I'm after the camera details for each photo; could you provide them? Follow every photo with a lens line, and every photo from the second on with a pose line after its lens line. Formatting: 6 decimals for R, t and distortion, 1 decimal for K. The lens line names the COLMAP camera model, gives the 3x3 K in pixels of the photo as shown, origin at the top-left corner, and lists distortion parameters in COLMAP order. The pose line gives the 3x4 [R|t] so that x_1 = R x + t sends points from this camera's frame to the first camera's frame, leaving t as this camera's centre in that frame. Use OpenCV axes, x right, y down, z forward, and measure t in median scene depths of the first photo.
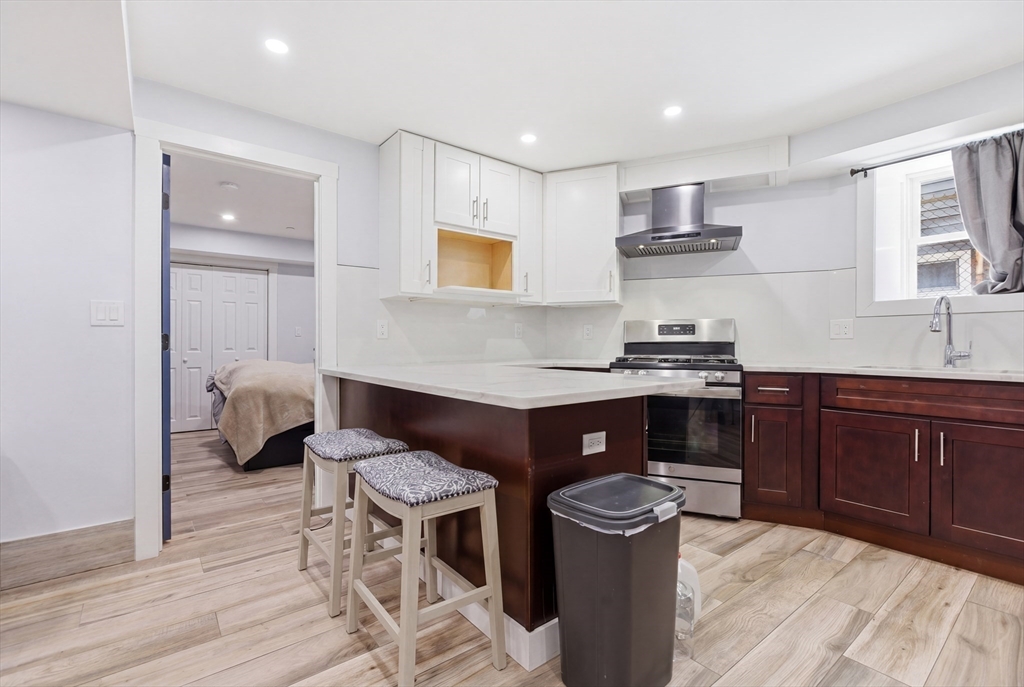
lens RADIAL K [[463.1, 0, 511.1], [0, 463.1, 339.8], [0, 0, 1]] dist [-0.011097, 0.007853]
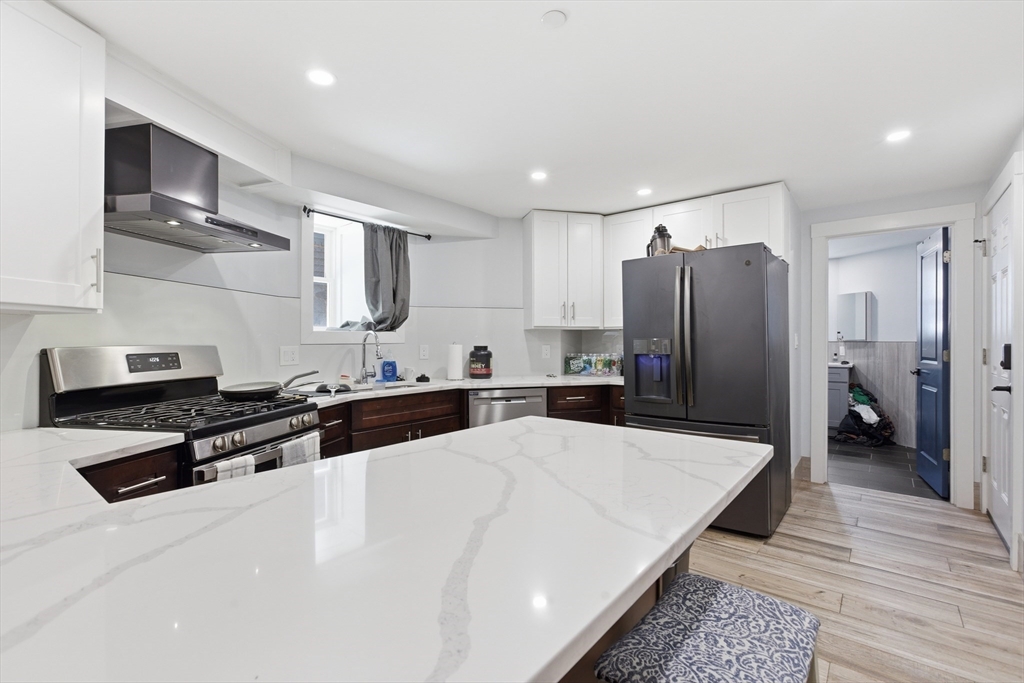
lens RADIAL K [[460.8, 0, 506.2], [0, 460.8, 344.6], [0, 0, 1]] dist [-0.004435, -0.000460]
pose [[-0.211893, -0.008691, 0.977254, -0.448604], [-0.003525, 0.999961, 0.008129, -0.067013], [-0.977287, -0.001723, -0.211915, 0.863486]]
